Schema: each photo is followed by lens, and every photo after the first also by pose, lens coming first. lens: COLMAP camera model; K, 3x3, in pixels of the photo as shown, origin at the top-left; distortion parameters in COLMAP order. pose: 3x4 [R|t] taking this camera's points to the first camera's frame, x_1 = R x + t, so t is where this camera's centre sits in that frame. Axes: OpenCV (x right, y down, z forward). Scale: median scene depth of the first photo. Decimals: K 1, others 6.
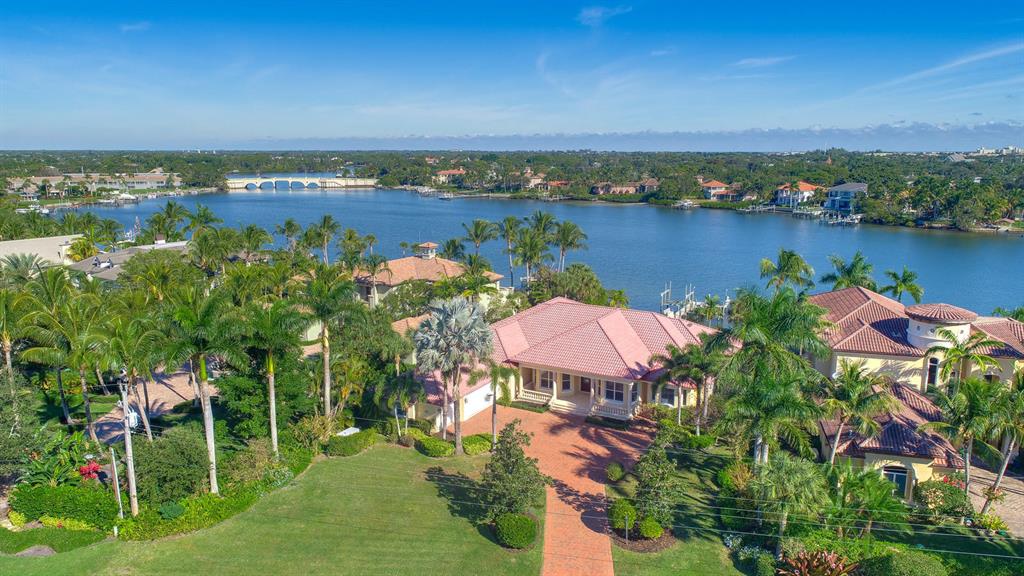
lens RADIAL K [[720.0, 0, 512.0], [0, 720.0, 288.0], [0, 0, 1]] dist [0.000148, 0.004762]
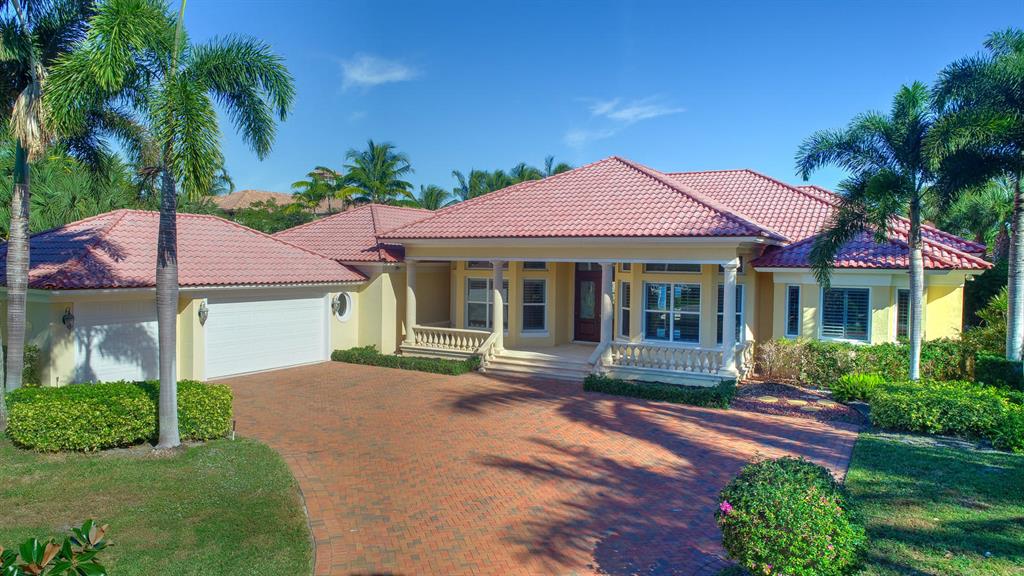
lens RADIAL K [[666.0, 0, 512.0], [0, 666.0, 288.0], [0, 0, 1]] dist [-0.002298, -0.000019]
pose [[0.999683, 0.018370, -0.017202, 0.075366], [-0.020929, 0.986429, -0.162851, 0.190298], [0.013977, 0.163159, 0.986501, 0.710643]]
